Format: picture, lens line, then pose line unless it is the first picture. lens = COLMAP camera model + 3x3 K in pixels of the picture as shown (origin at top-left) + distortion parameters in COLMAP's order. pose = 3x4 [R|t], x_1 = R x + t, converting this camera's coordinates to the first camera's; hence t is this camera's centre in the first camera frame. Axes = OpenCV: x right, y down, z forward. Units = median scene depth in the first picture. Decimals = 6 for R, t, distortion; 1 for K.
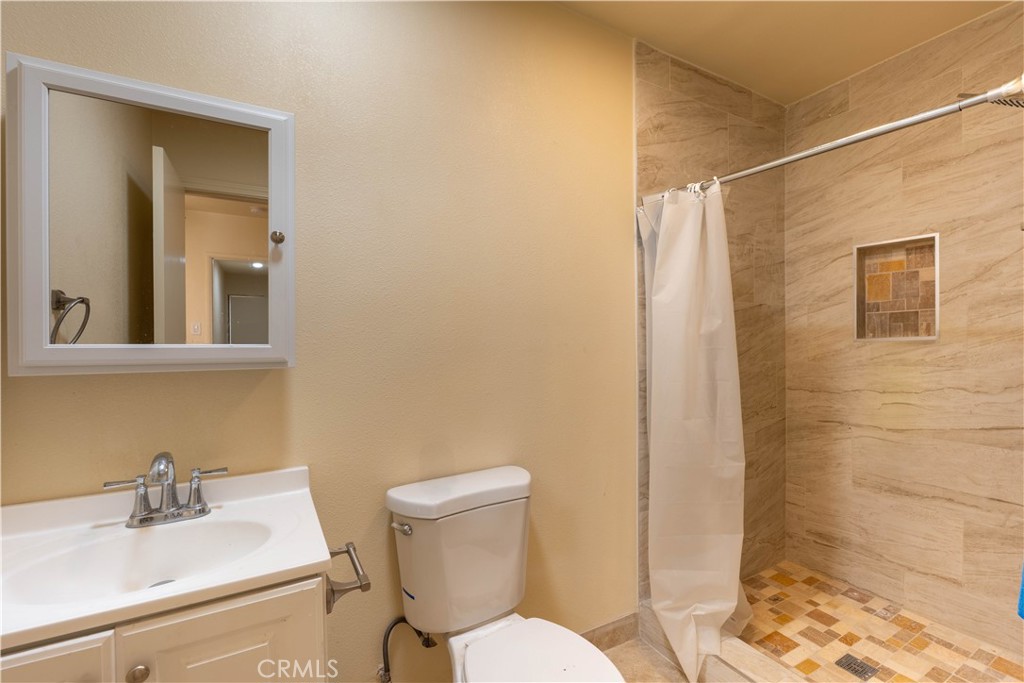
lens RADIAL K [[449.2, 0, 511.0], [0, 449.2, 343.1], [0, 0, 1]] dist [-0.004974, 0.001342]
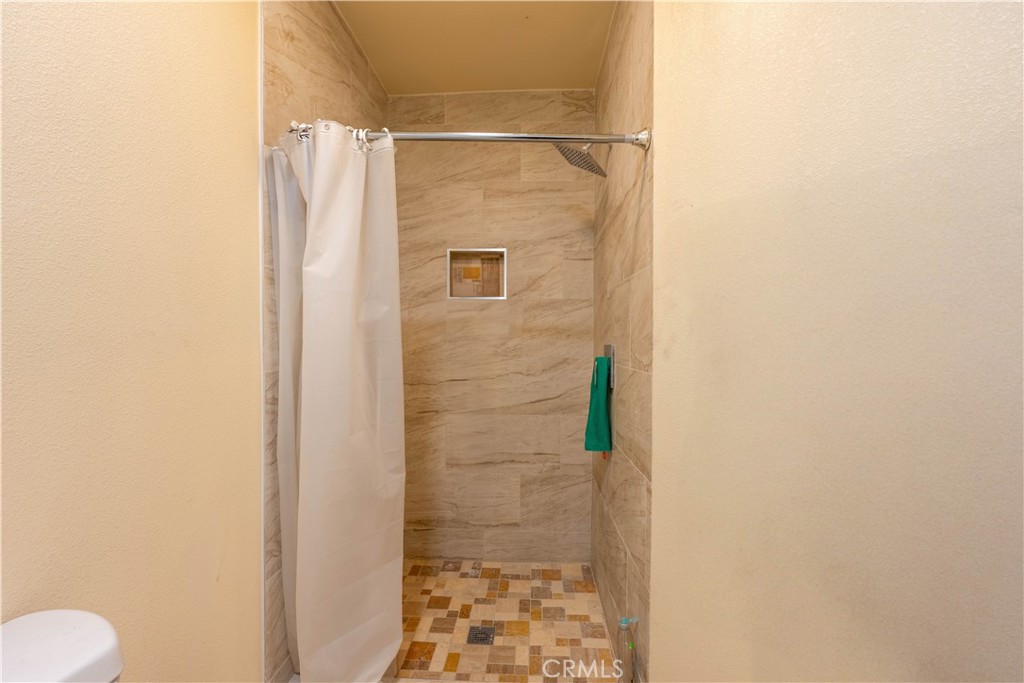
lens RADIAL K [[449.2, 0, 513.3], [0, 449.2, 342.4], [0, 0, 1]] dist [-0.004974, 0.001342]
pose [[0.529521, -0.001471, 0.848295, -0.095633], [-0.000707, 0.999997, 0.002175, 0.011134], [-0.848296, -0.001752, 0.529519, 0.325038]]
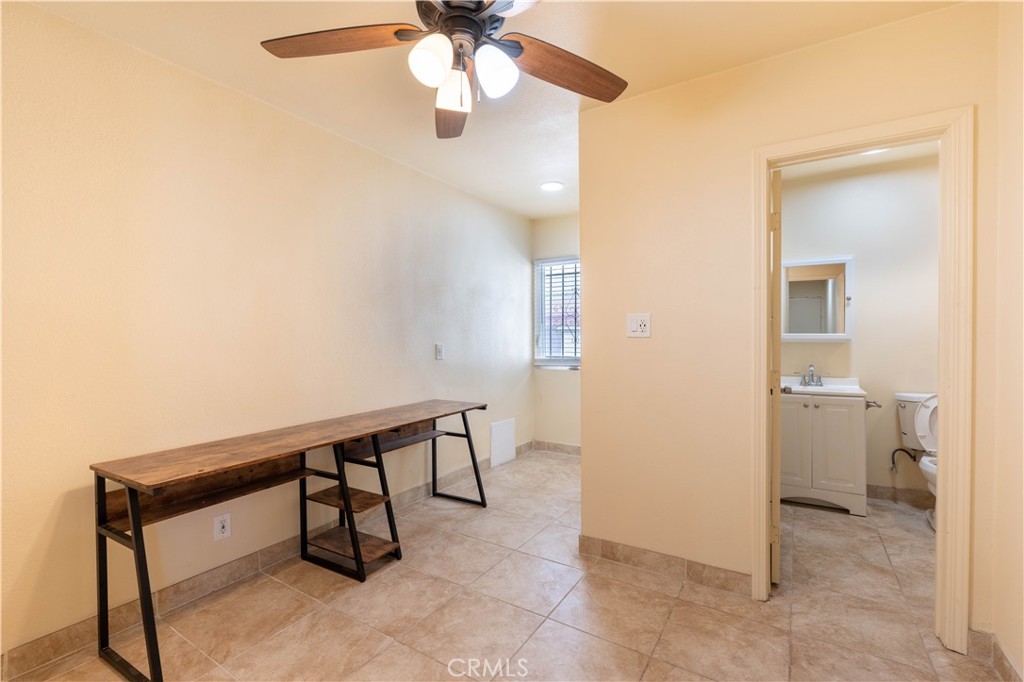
lens RADIAL K [[449.2, 0, 514.7], [0, 449.2, 342.6], [0, 0, 1]] dist [-0.004974, 0.001342]
pose [[0.486583, 0.011783, -0.873555, 0.326088], [-0.001420, 0.999918, 0.012697, 0.008808], [0.873633, -0.004938, 0.486560, -0.773365]]
